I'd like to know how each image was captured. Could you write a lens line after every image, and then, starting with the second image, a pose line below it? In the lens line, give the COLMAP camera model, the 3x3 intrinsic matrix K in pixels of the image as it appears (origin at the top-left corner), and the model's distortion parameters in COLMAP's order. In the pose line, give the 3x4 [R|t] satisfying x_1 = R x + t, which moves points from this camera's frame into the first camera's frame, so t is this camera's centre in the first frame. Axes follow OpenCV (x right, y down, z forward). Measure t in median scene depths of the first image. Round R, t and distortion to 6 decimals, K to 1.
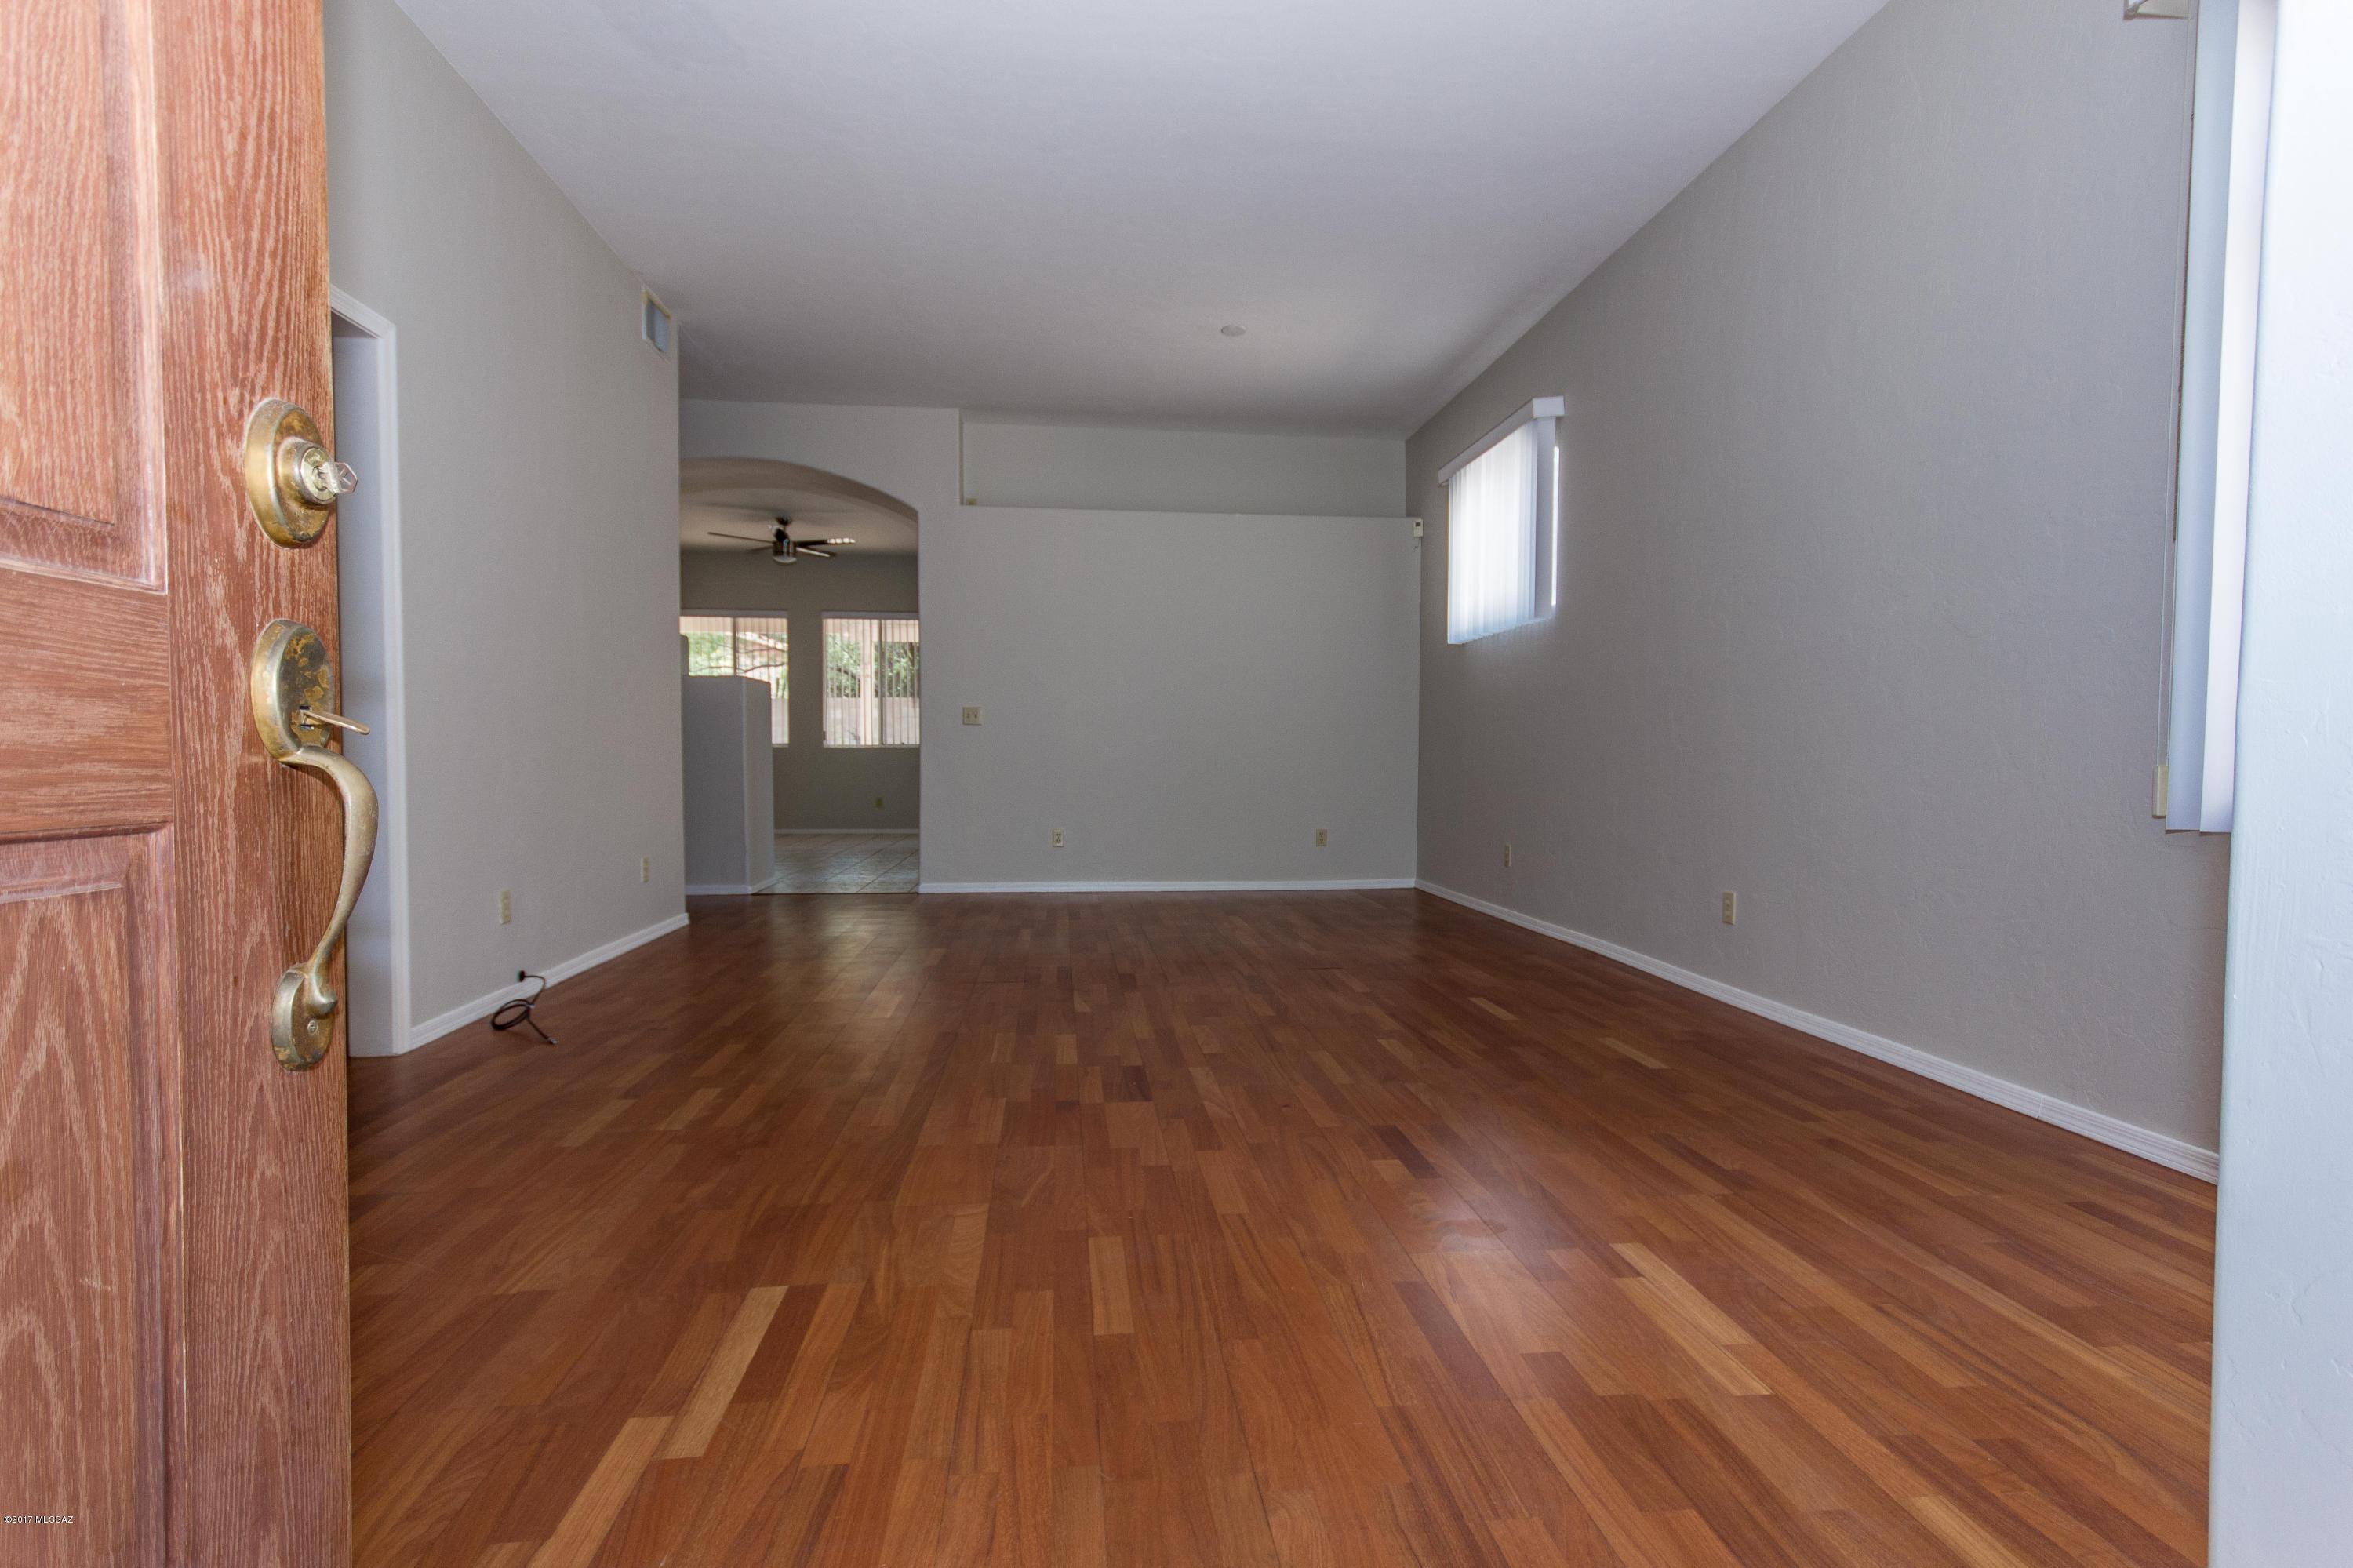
lens RADIAL K [[1129.9, 0, 1207.3], [0, 1129.9, 783.7], [0, 0, 1]] dist [-0.022139, -0.000041]
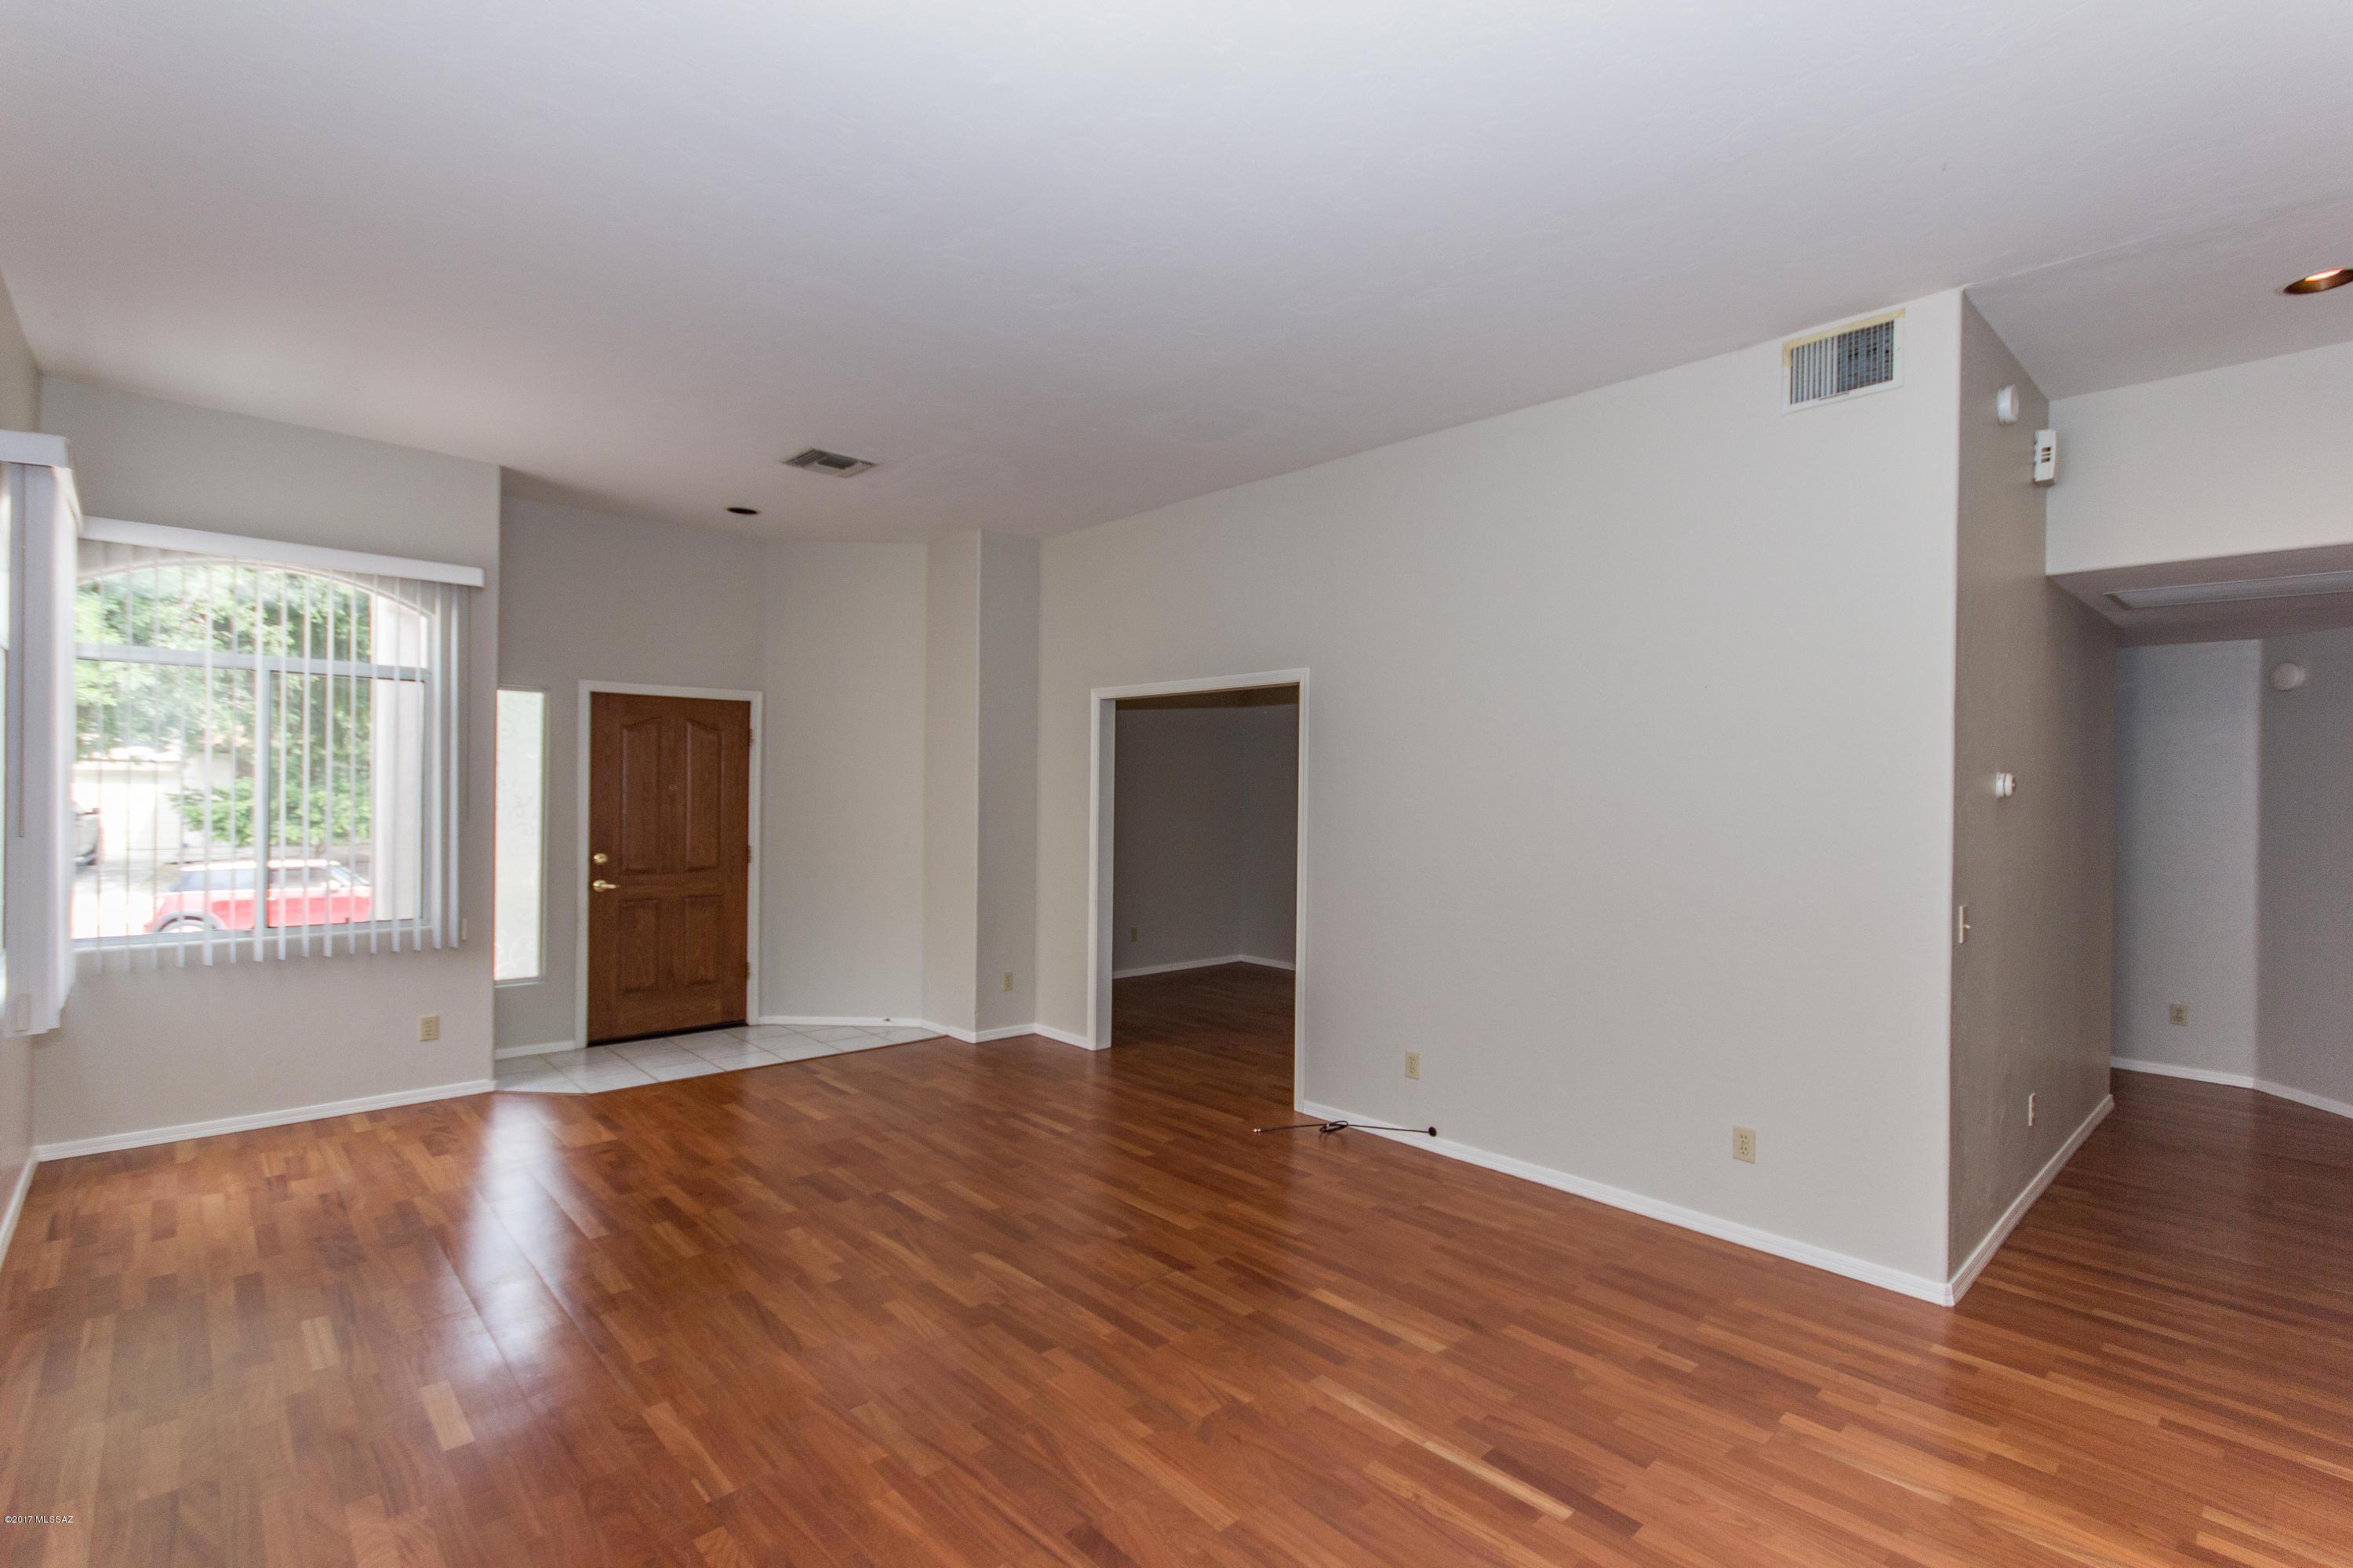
lens RADIAL K [[1096.4, 0, 1192.0], [0, 1096.4, 787.2], [0, 0, 1]] dist [0.004564, 0.000068]
pose [[-0.809763, -0.011813, -0.586638, 0.340531], [-0.030971, 0.999264, 0.022629, -0.255039], [0.585939, 0.036493, -0.809533, 2.145151]]
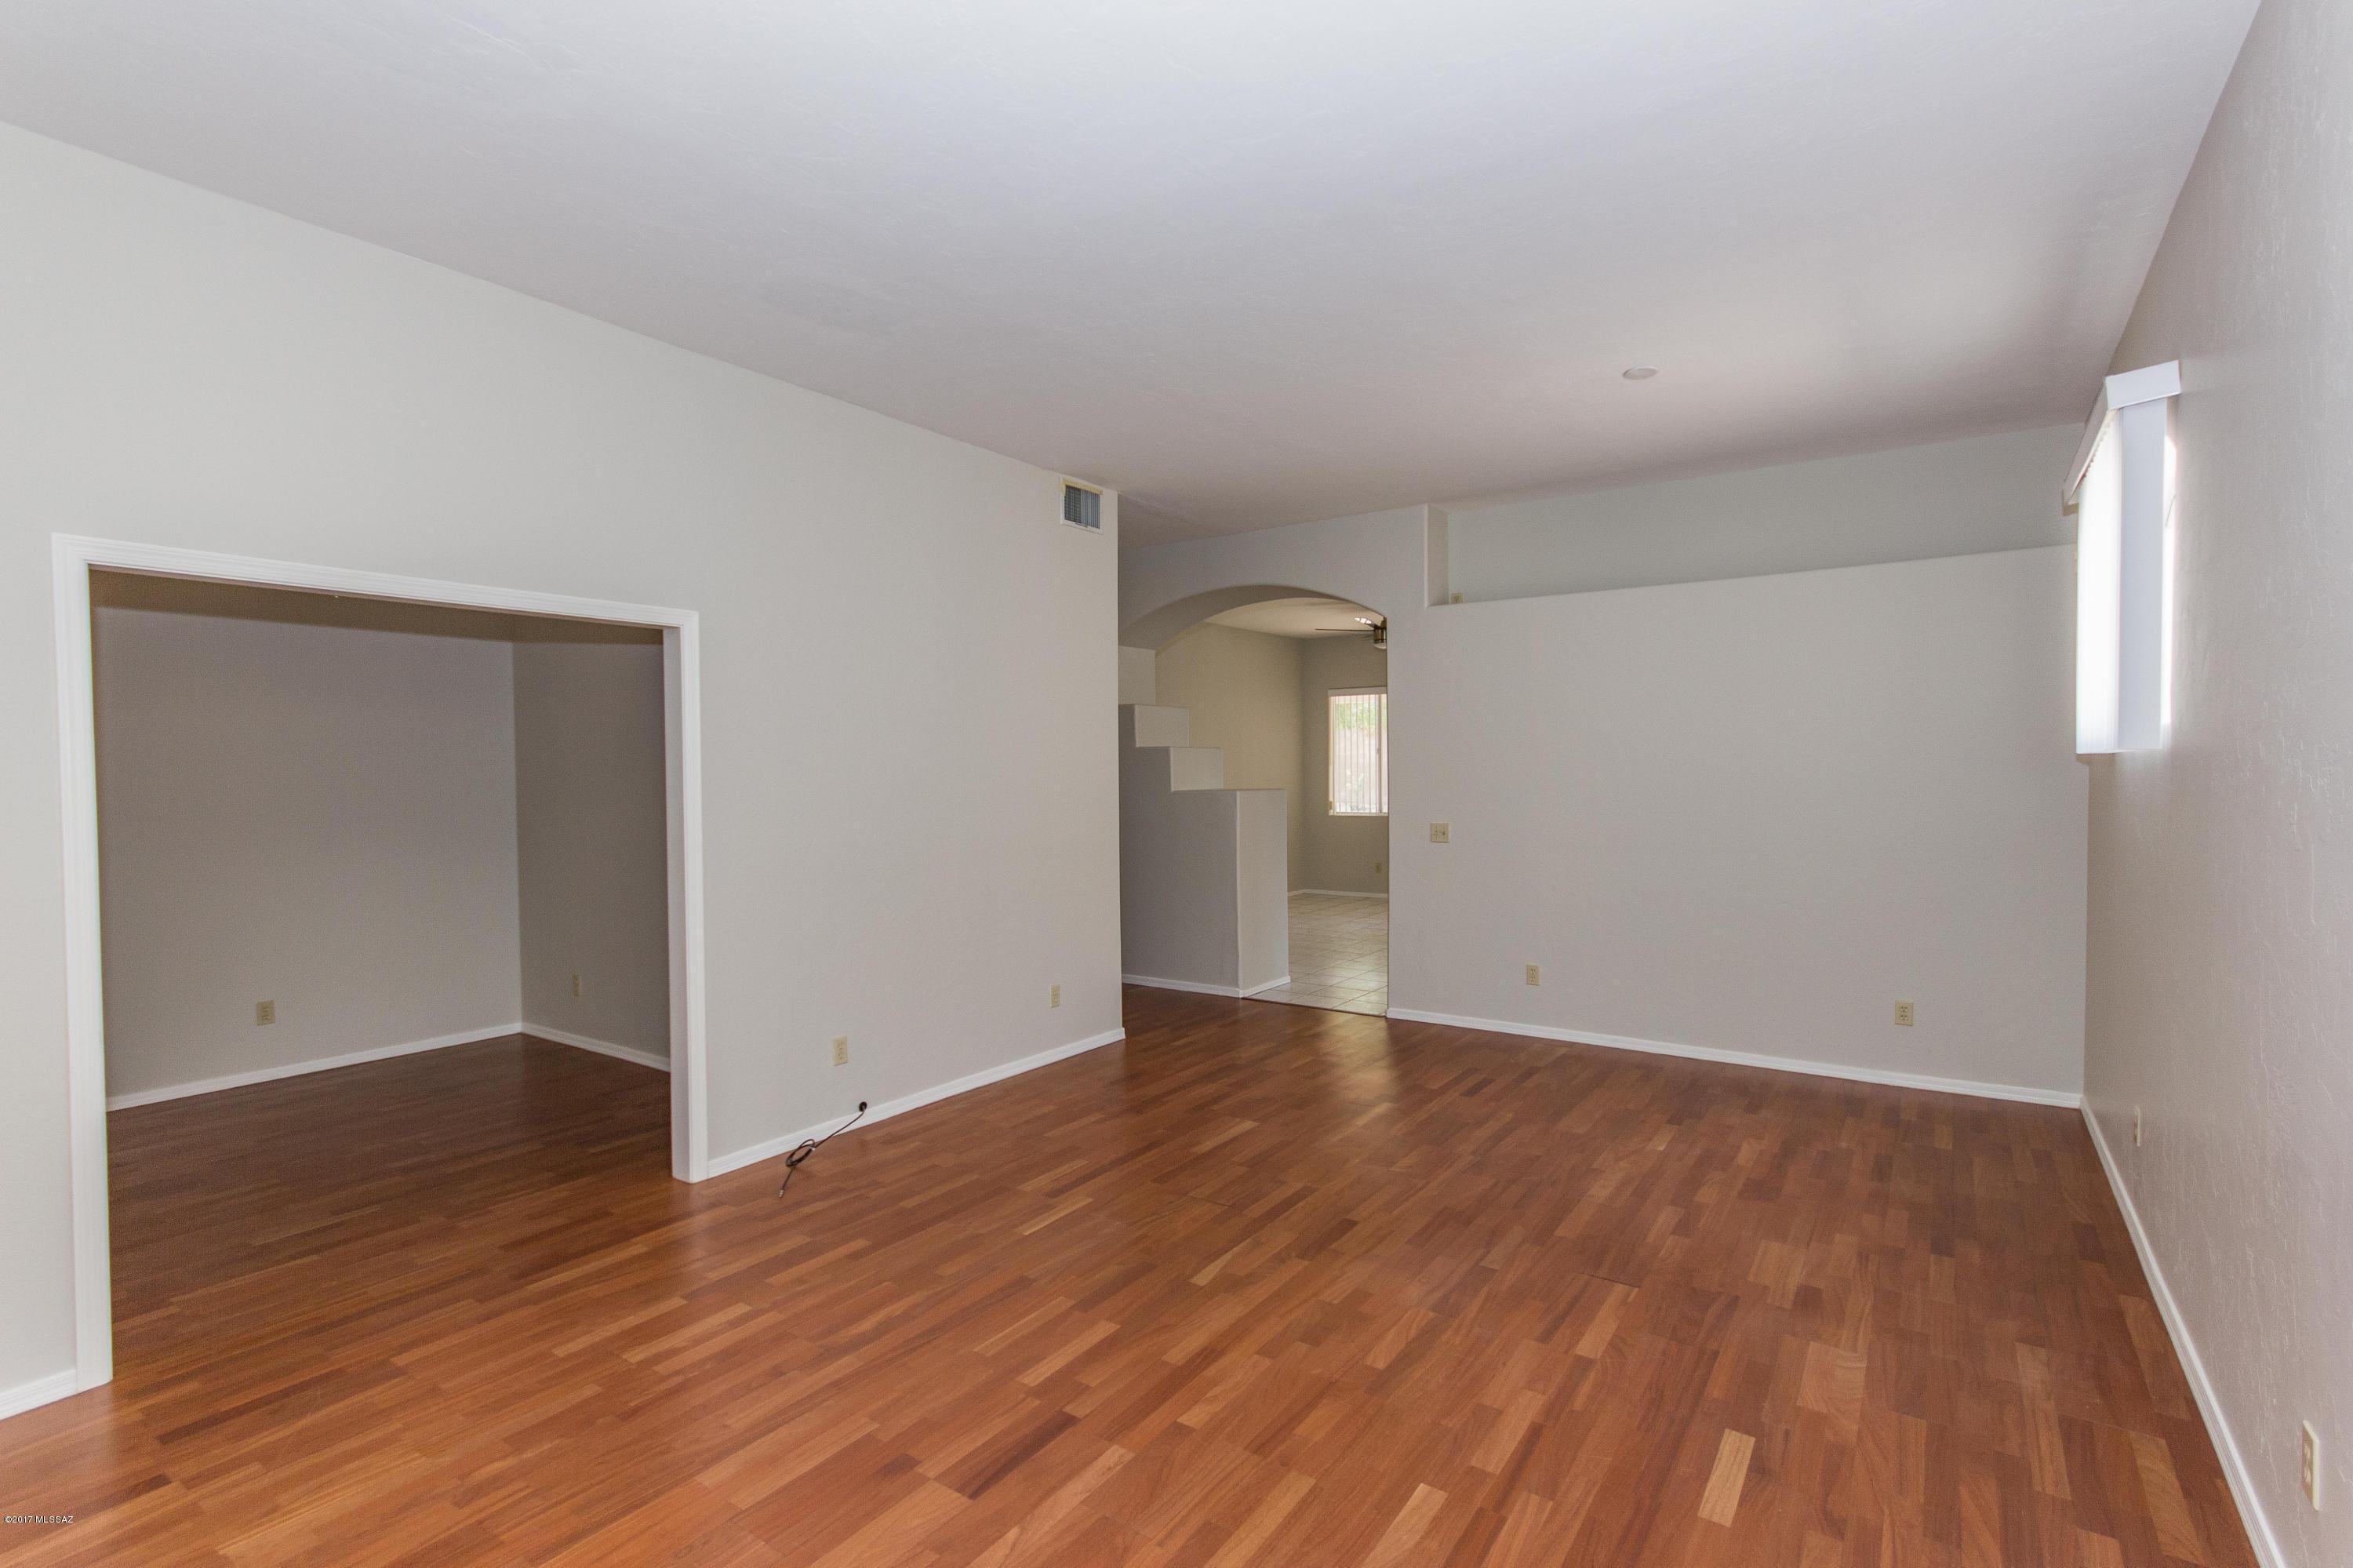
lens RADIAL K [[1096.4, 0, 1192.2], [0, 1096.4, 783.3], [0, 0, 1]] dist [0.004564, 0.000068]
pose [[0.753196, 0.000386, -0.657796, 0.509535], [-0.010542, 0.999878, -0.011484, -0.197469], [0.657711, 0.015584, 0.753109, 0.425612]]
